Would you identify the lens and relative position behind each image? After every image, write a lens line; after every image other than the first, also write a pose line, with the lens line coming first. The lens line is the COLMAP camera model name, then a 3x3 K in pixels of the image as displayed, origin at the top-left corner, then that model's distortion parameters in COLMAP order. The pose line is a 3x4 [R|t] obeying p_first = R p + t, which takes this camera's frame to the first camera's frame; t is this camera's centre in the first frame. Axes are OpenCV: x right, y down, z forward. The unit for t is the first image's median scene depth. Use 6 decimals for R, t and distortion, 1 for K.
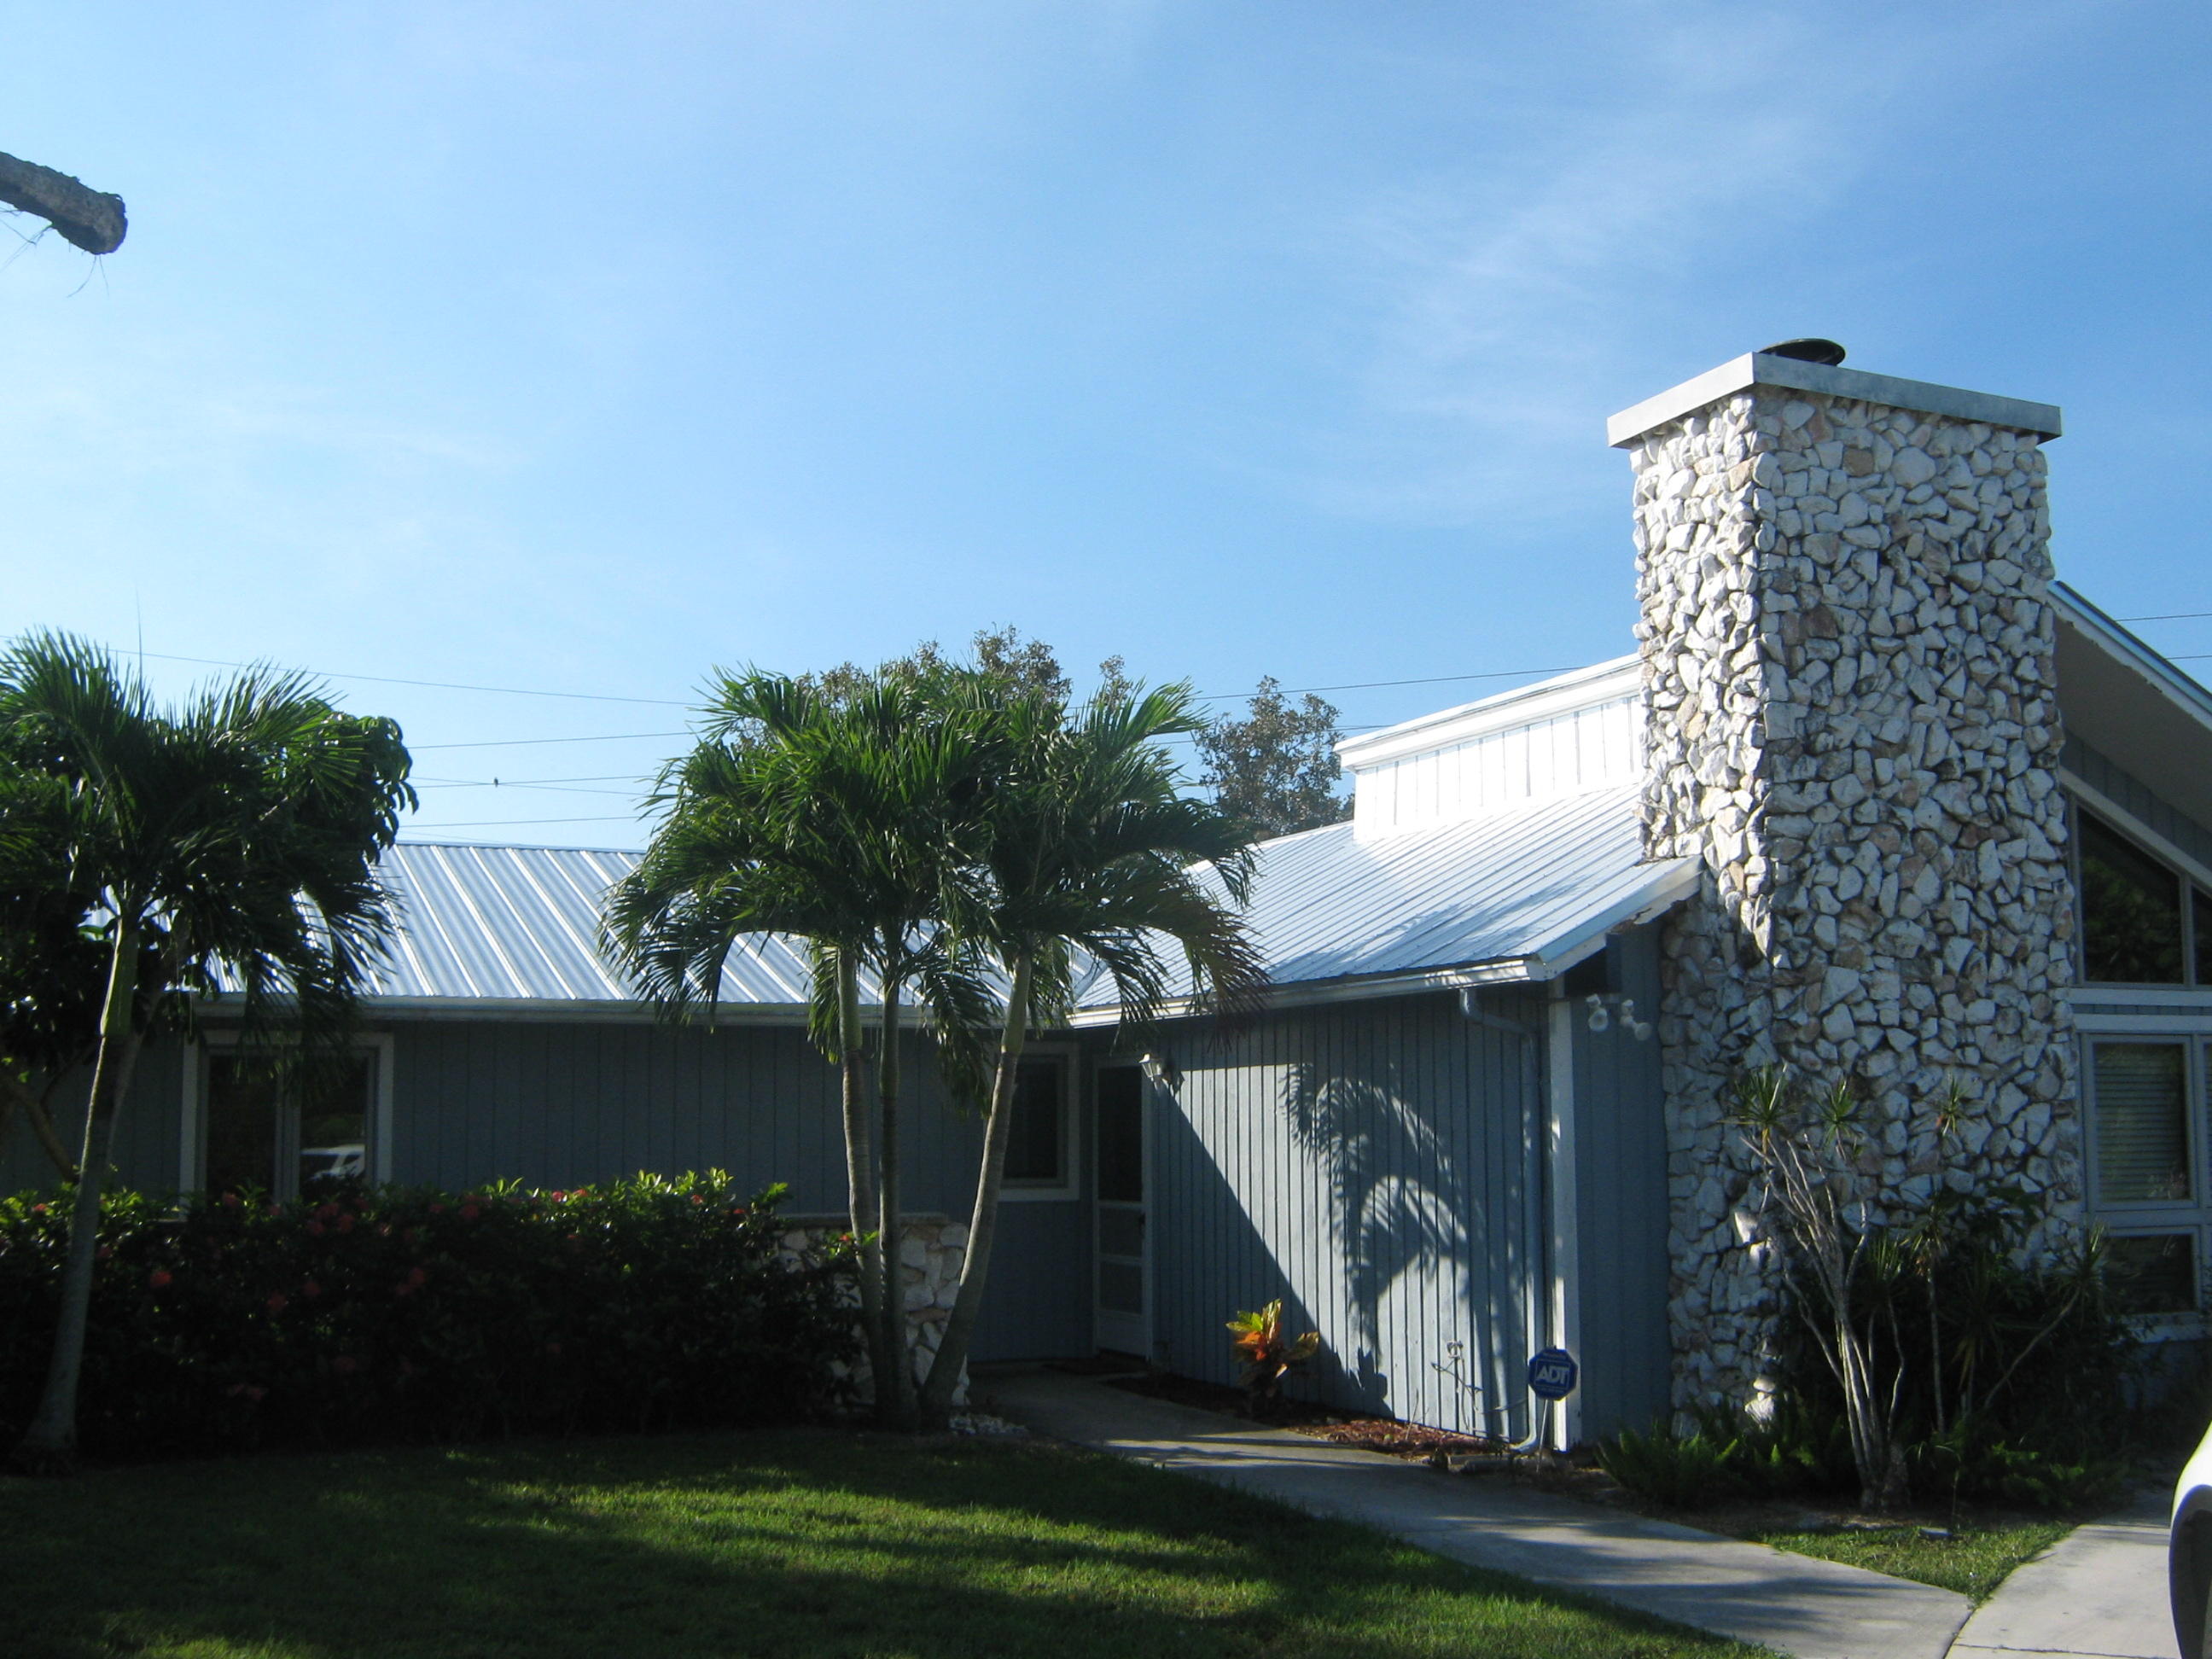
lens RADIAL K [[2492.1, 0, 1106.0], [0, 2492.1, 829.5], [0, 0, 1]] dist [-0.110770, 0.053395]
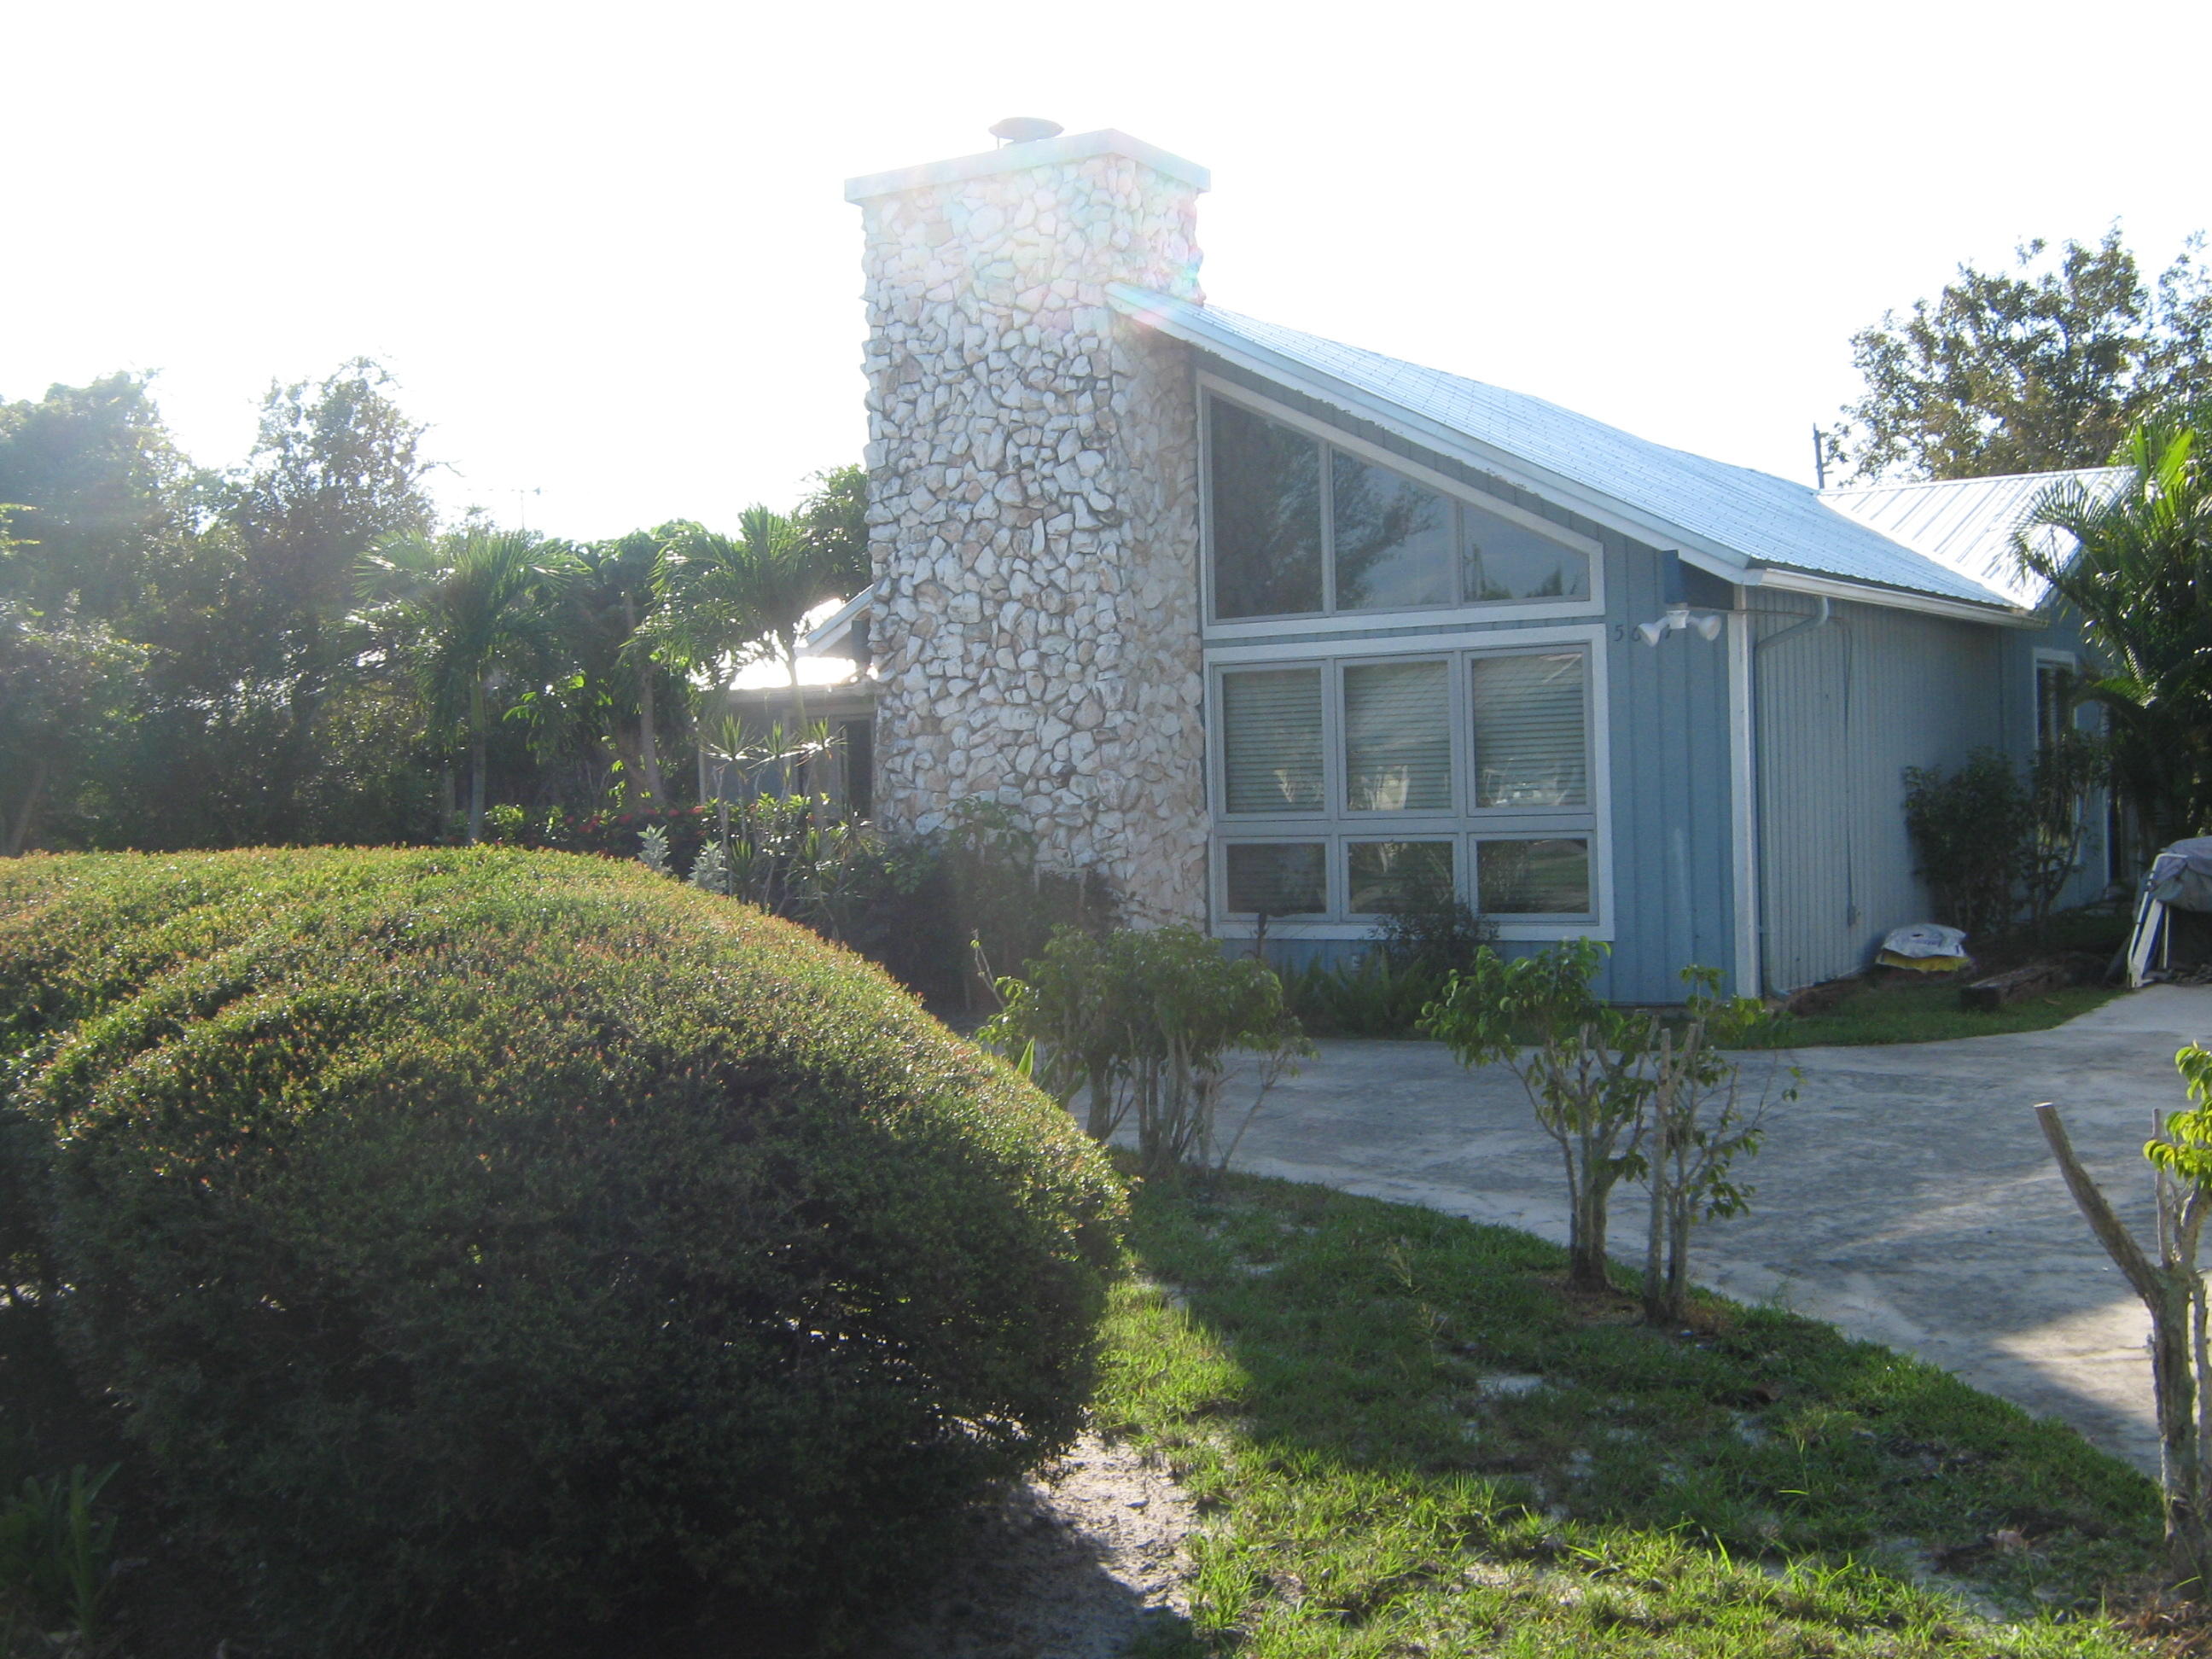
lens RADIAL K [[2492.1, 0, 1106.0], [0, 2492.1, 829.5], [0, 0, 1]] dist [-0.110770, 0.053395]
pose [[0.549502, 0.001142, -0.835491, 1.425168], [0.130811, 0.987549, 0.087385, 0.053551], [0.825188, -0.157310, 0.542511, 0.334375]]
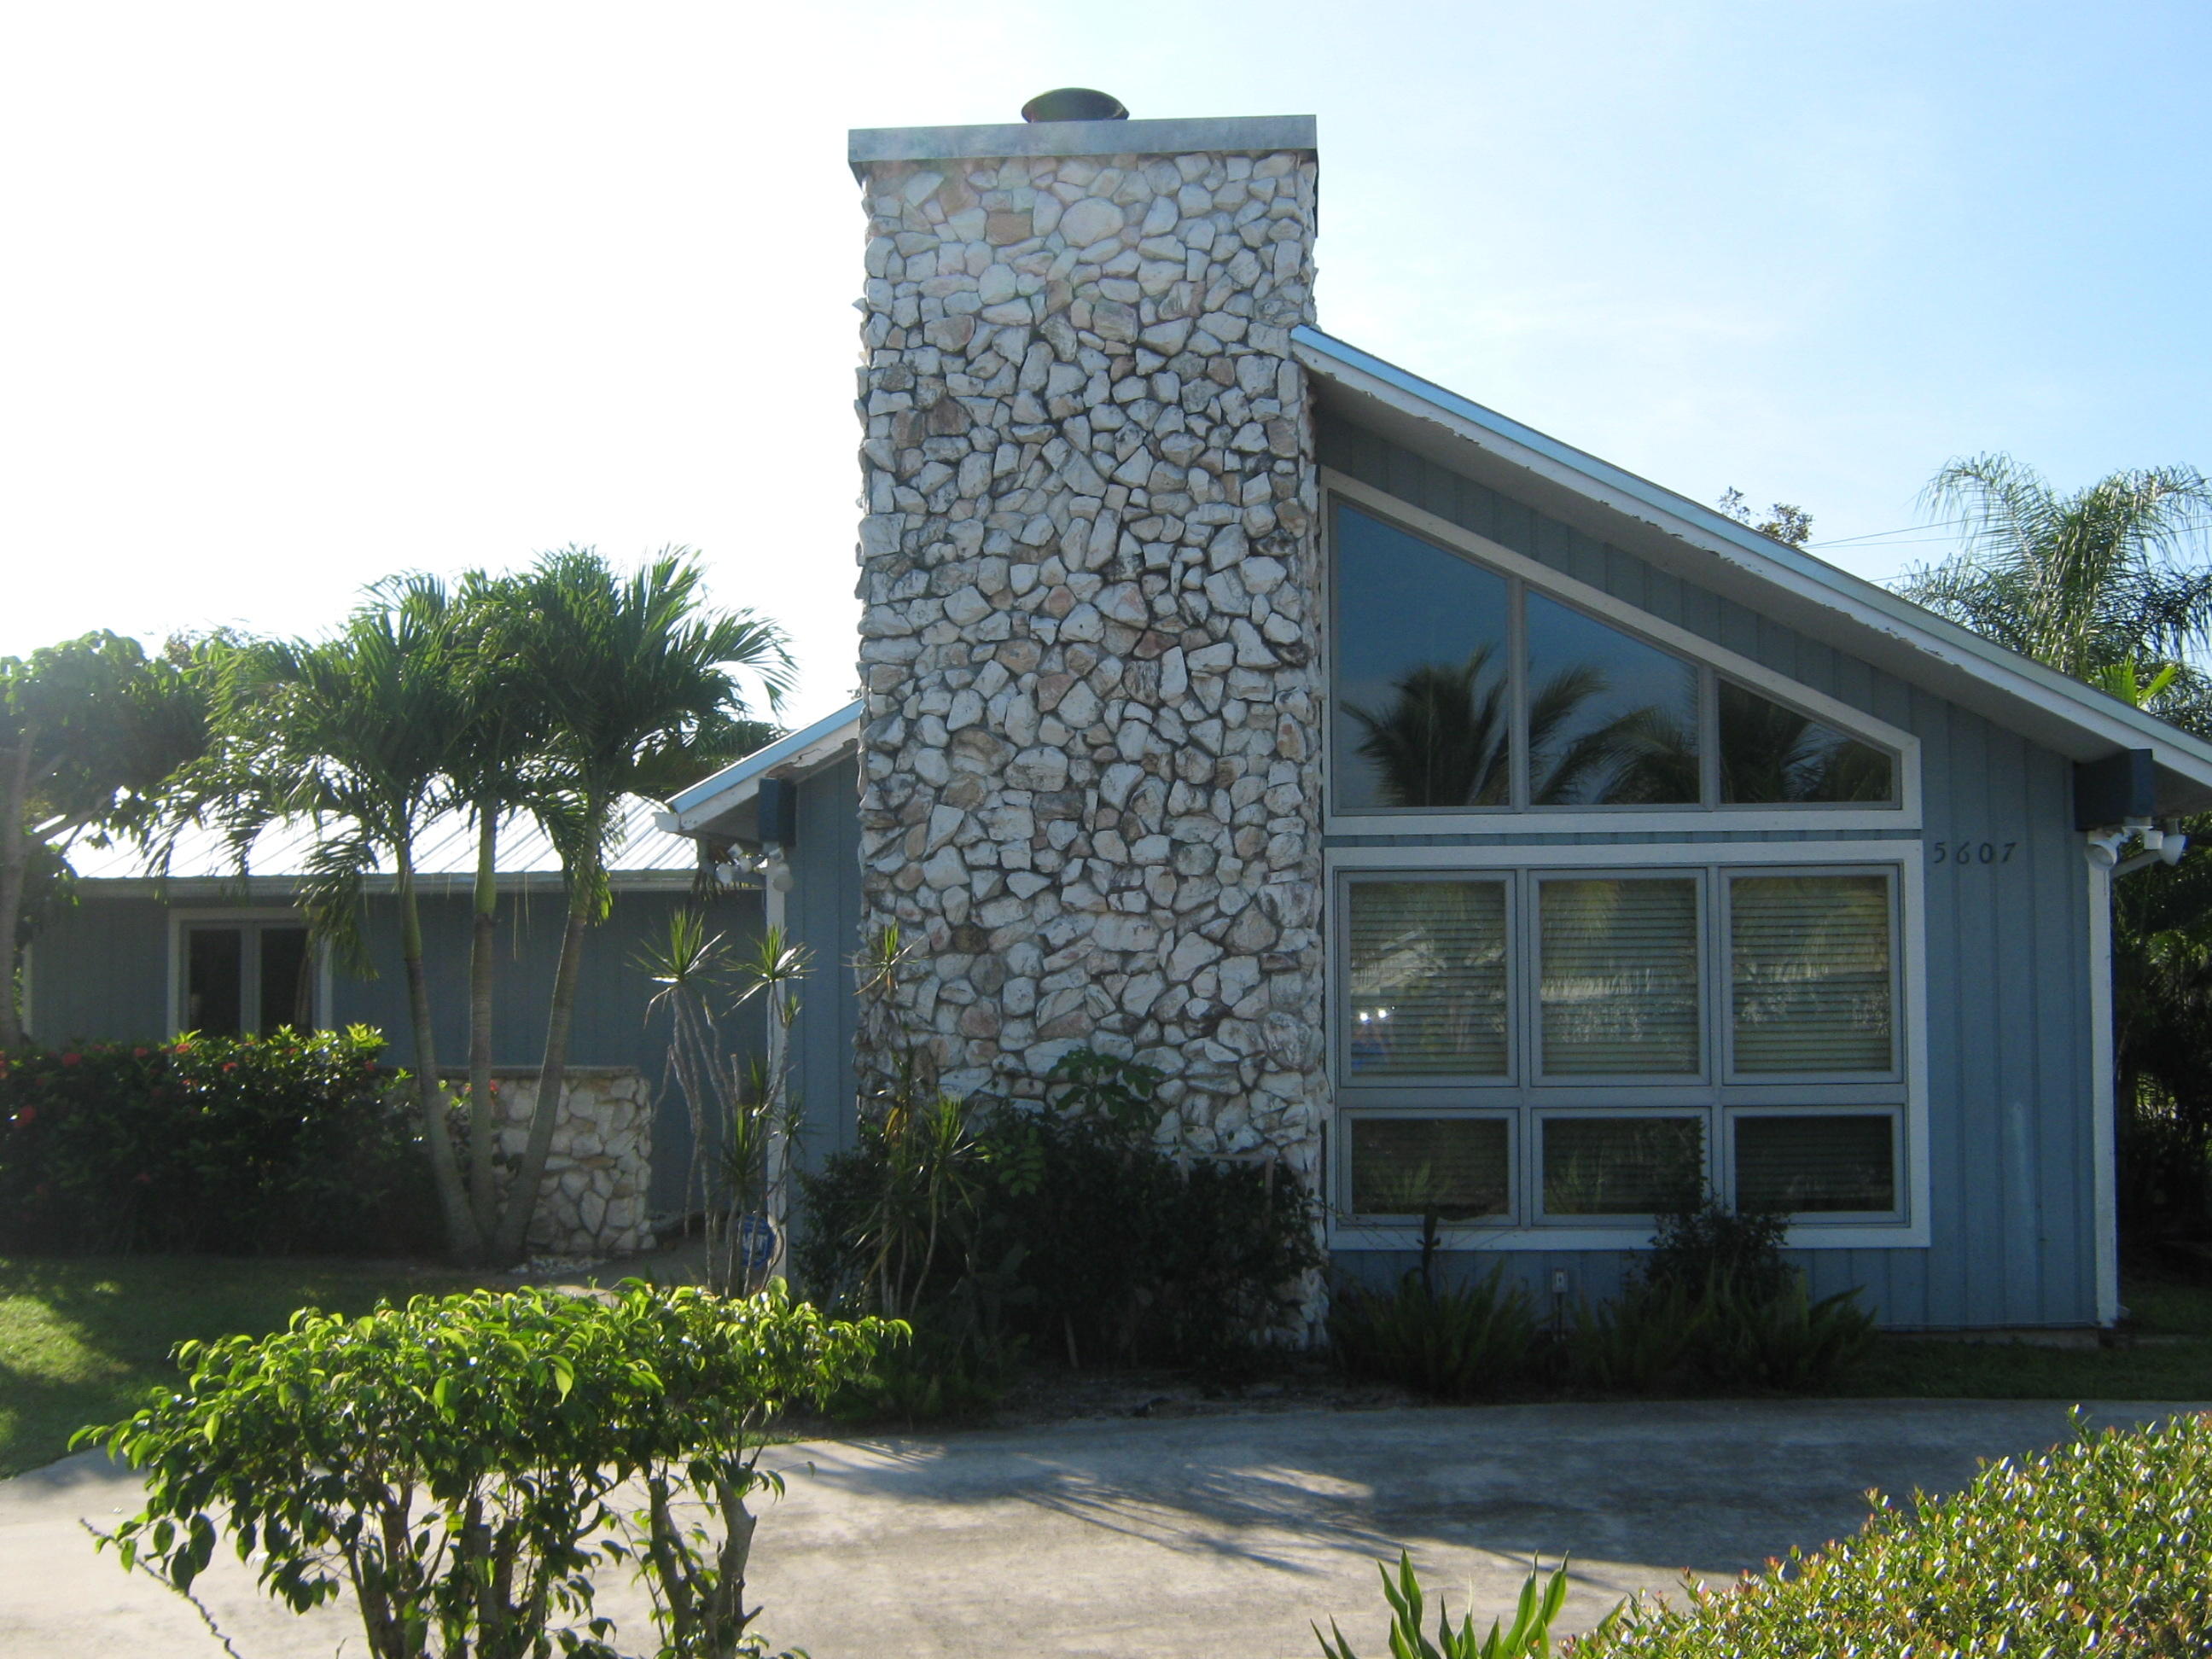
lens RADIAL K [[2492.1, 0, 1106.0], [0, 2492.1, 829.5], [0, 0, 1]] dist [-0.110770, 0.053395]
pose [[0.870437, -0.036099, -0.490955, 0.765308], [0.063812, 0.997167, 0.039815, 0.031439], [0.488127, -0.065985, 0.870275, 0.237689]]
